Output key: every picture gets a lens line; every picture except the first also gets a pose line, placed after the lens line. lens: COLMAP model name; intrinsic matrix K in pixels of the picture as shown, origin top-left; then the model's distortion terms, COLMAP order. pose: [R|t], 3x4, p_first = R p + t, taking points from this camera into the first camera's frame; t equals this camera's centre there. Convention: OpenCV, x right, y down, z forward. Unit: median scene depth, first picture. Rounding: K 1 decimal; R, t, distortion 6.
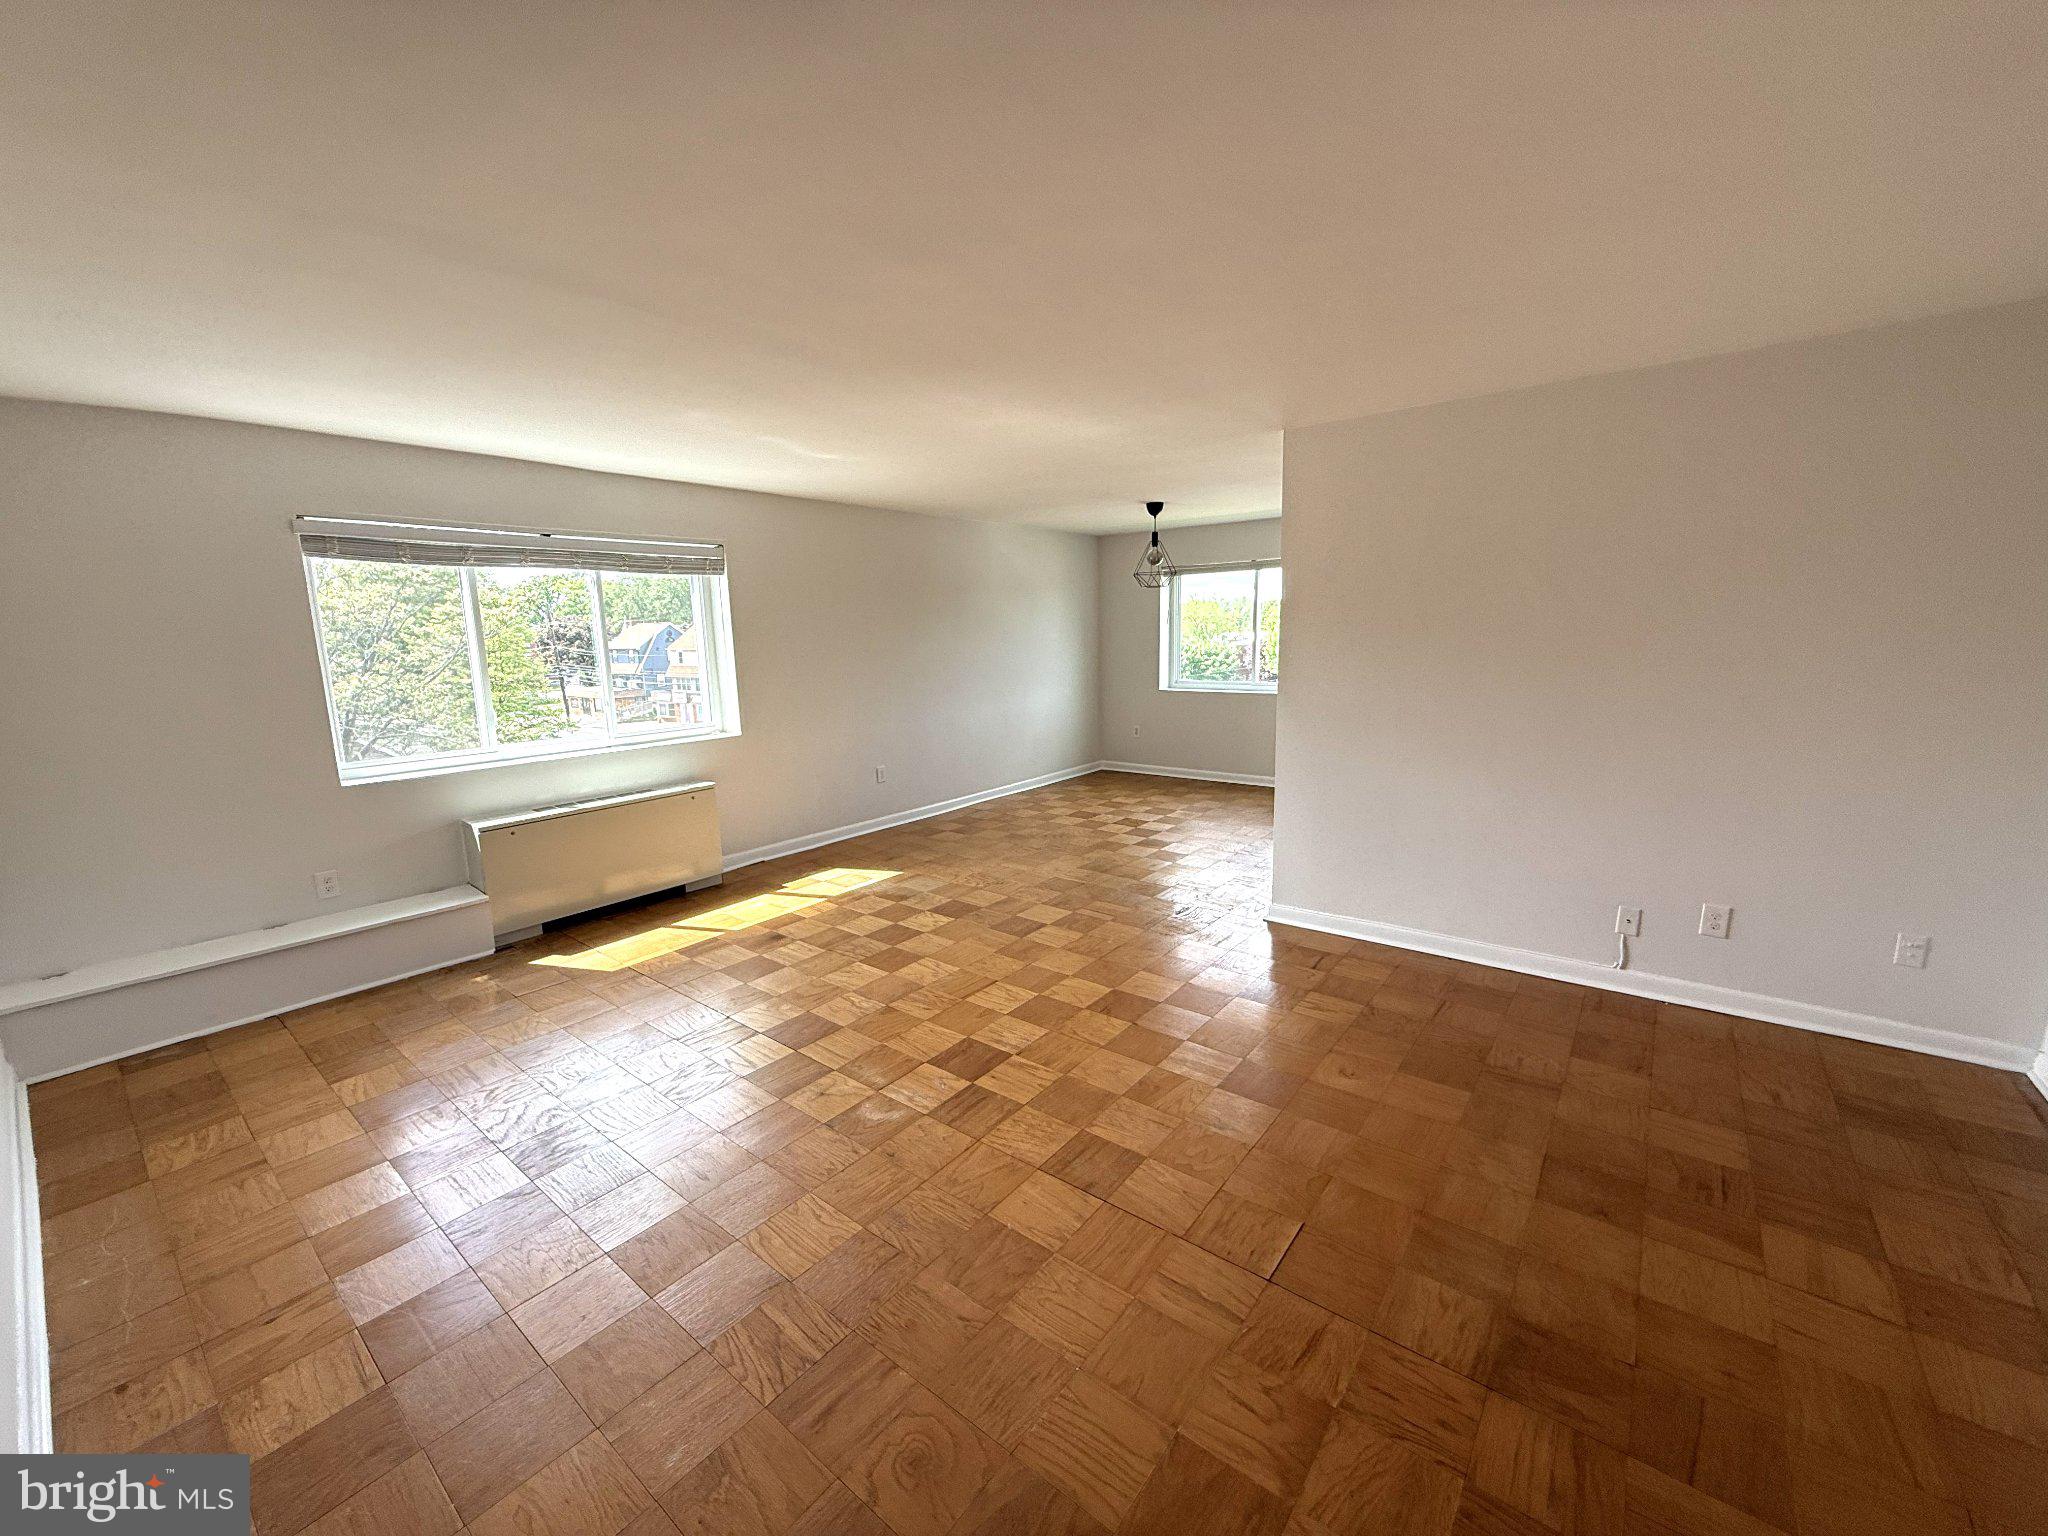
lens RADIAL K [[808.2, 0, 1014.8], [0, 808.2, 768.7], [0, 0, 1]] dist [0.001716, 0.000256]
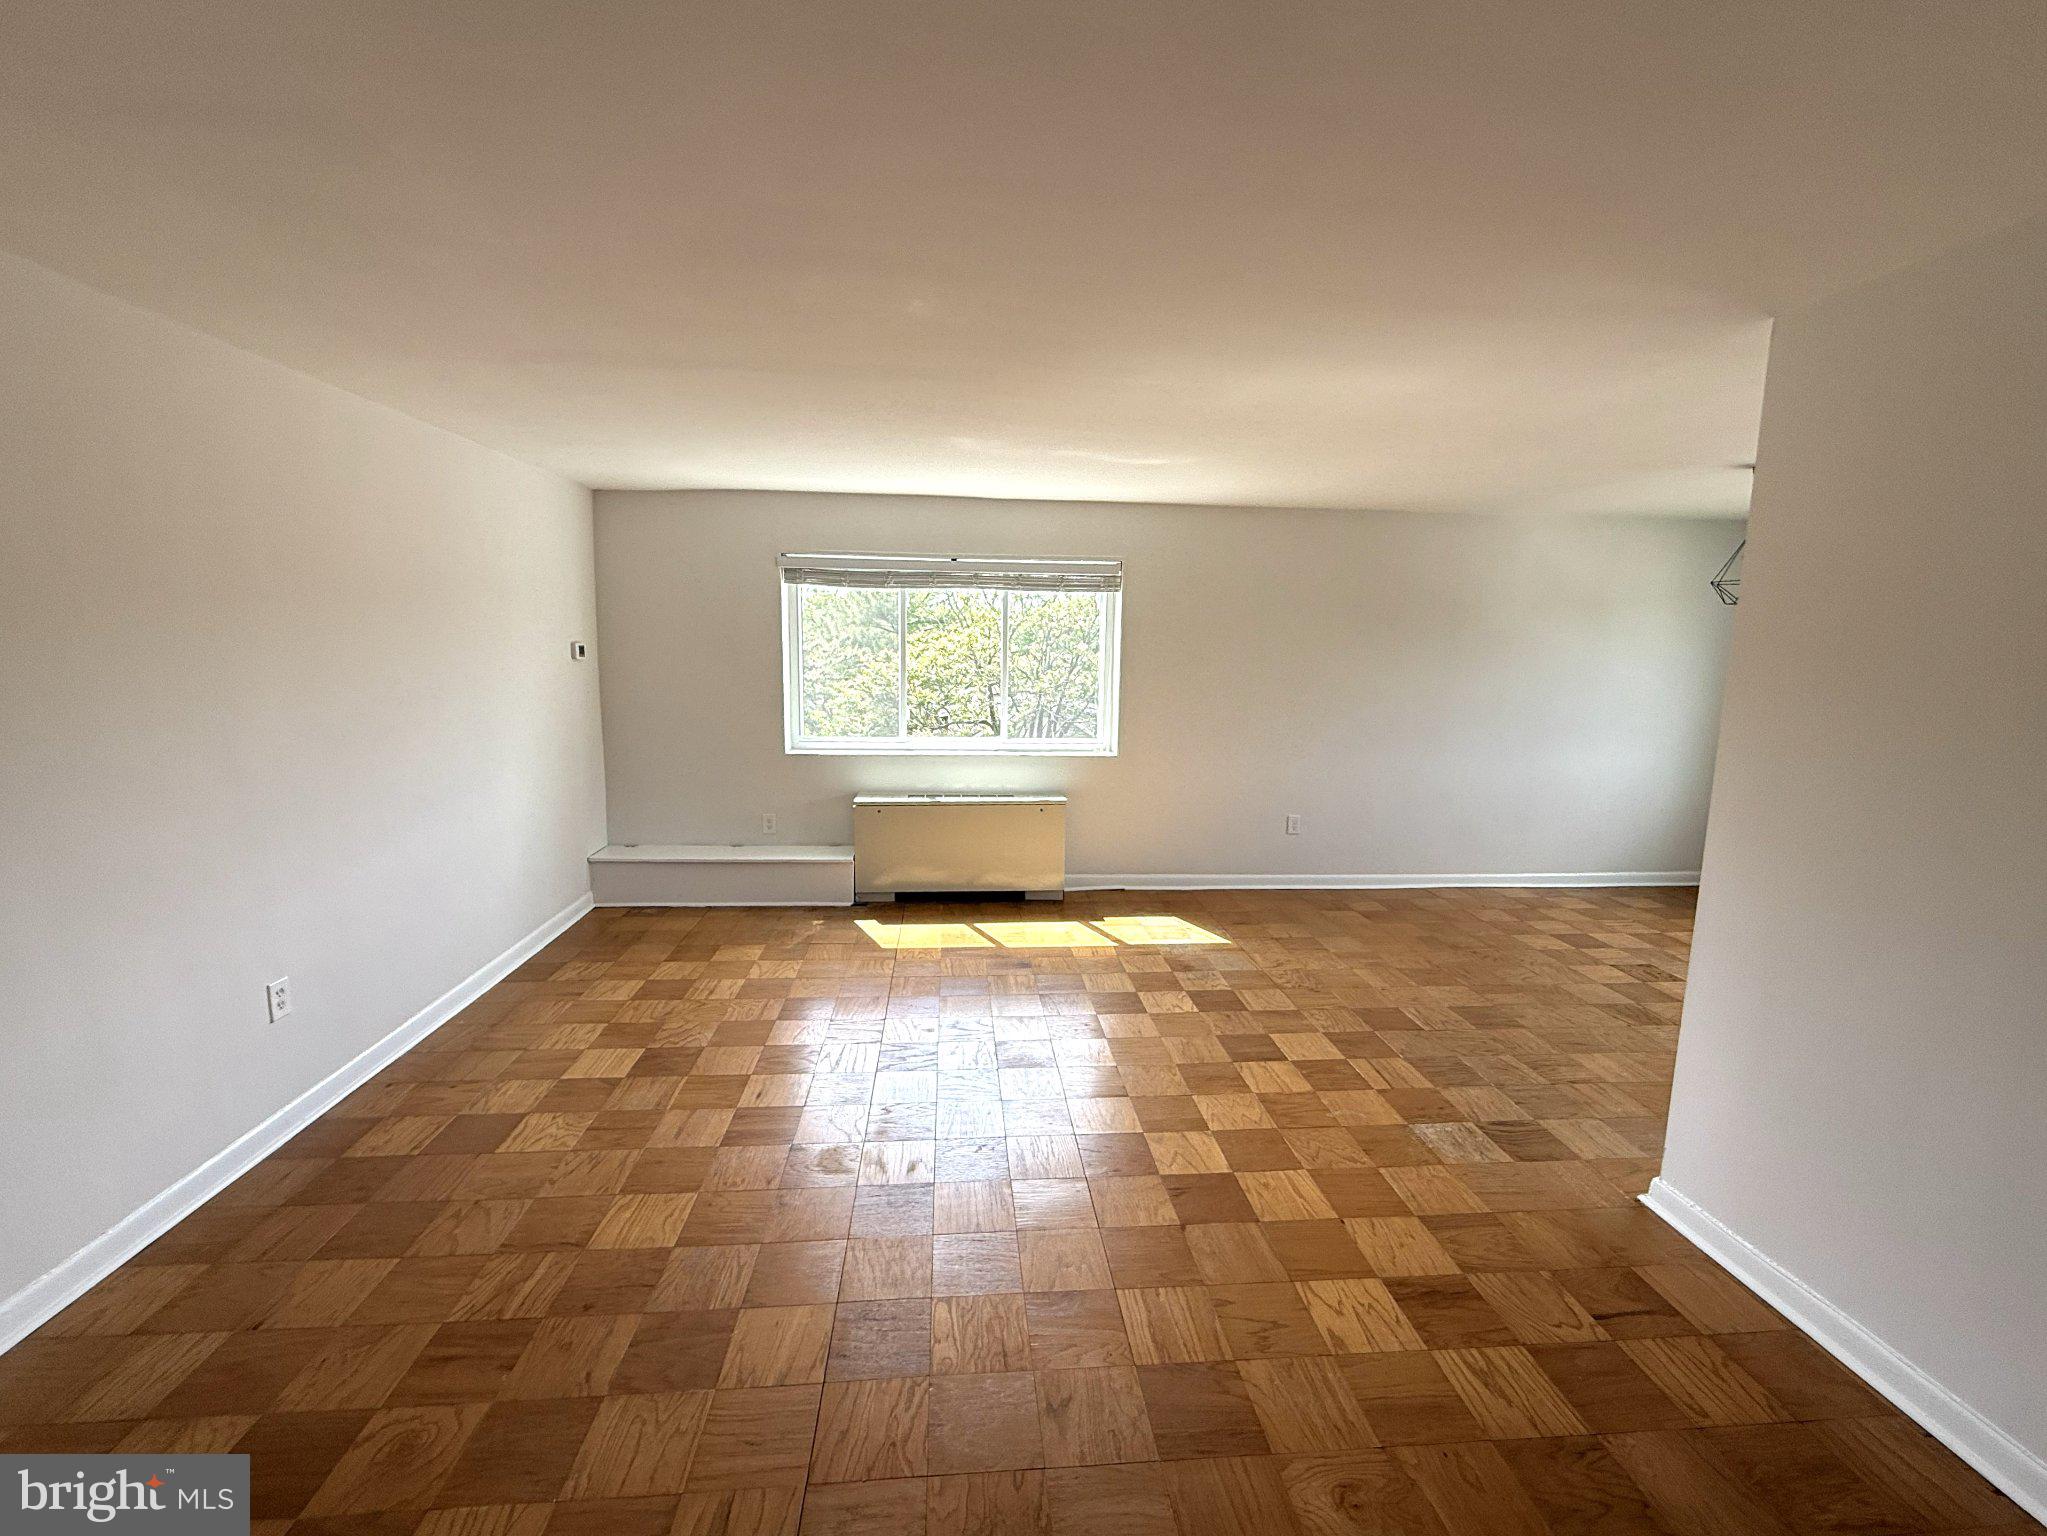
lens RADIAL K [[850.3, 0, 1023.5], [0, 850.3, 768.0], [0, 0, 1]] dist [-0.003440, -0.000226]
pose [[0.686863, 0.139204, -0.713332, 0.352799], [-0.155787, 0.986873, 0.042579, -0.059966], [0.709894, 0.081882, 0.699532, 0.235304]]
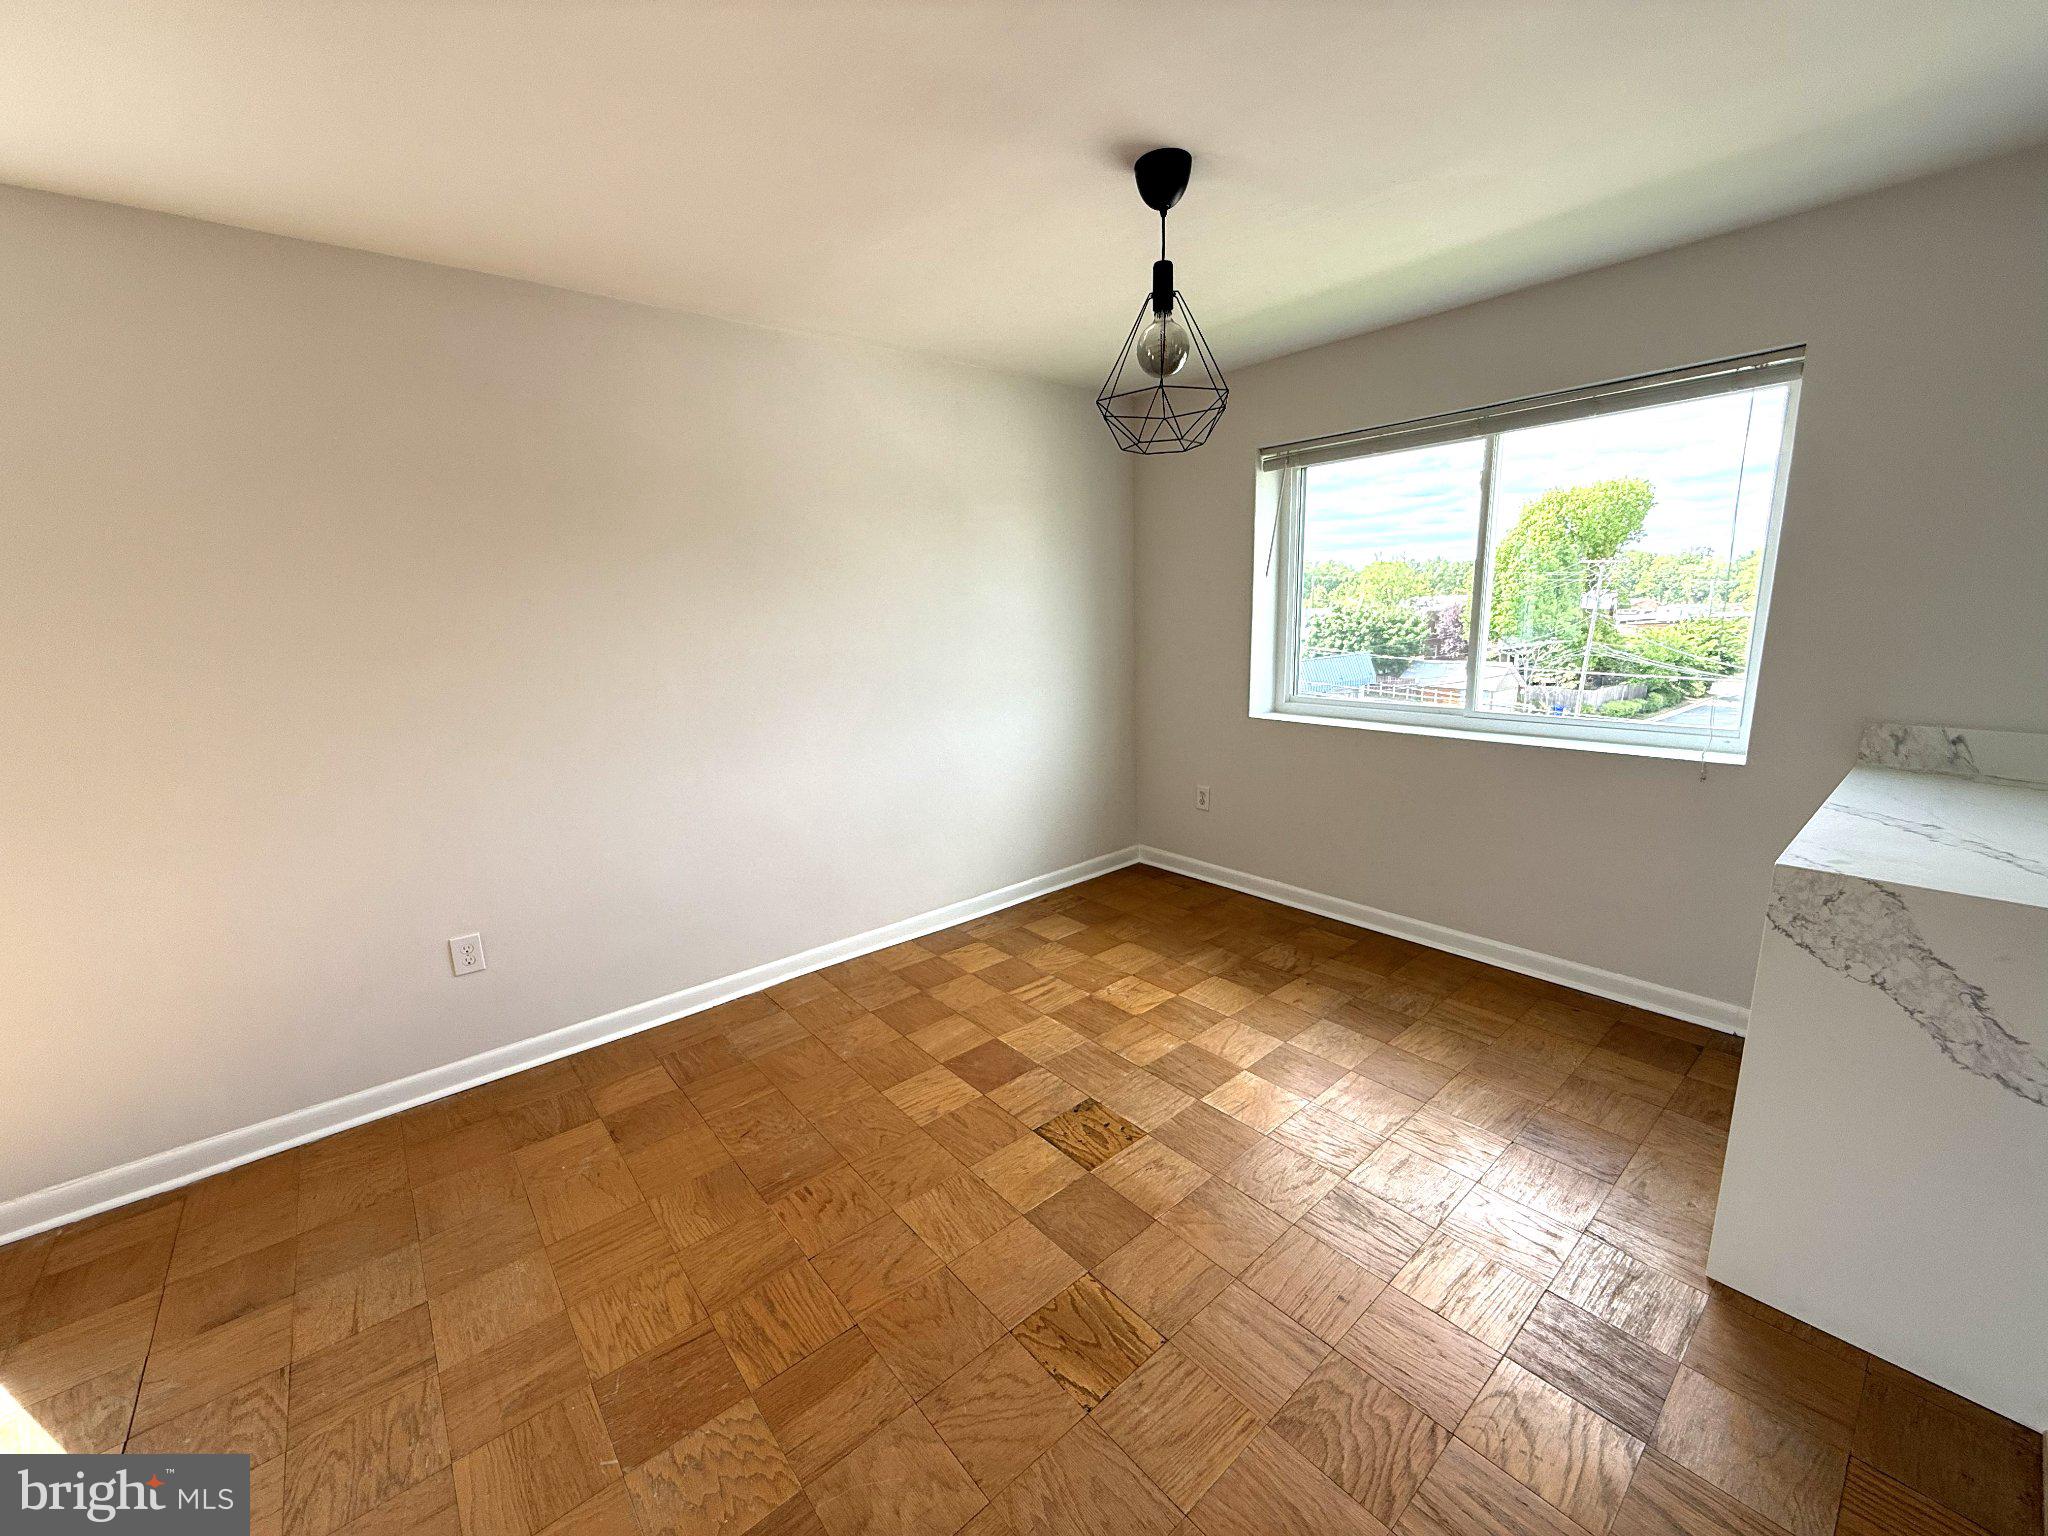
lens RADIAL K [[808.2, 0, 1014.8], [0, 808.2, 768.7], [0, 0, 1]] dist [0.001716, 0.000256]
pose [[0.980192, 0.033083, -0.195266, 0.238367], [-0.025347, 0.998797, 0.041982, -0.146308], [0.196420, -0.036201, 0.979851, 0.881485]]
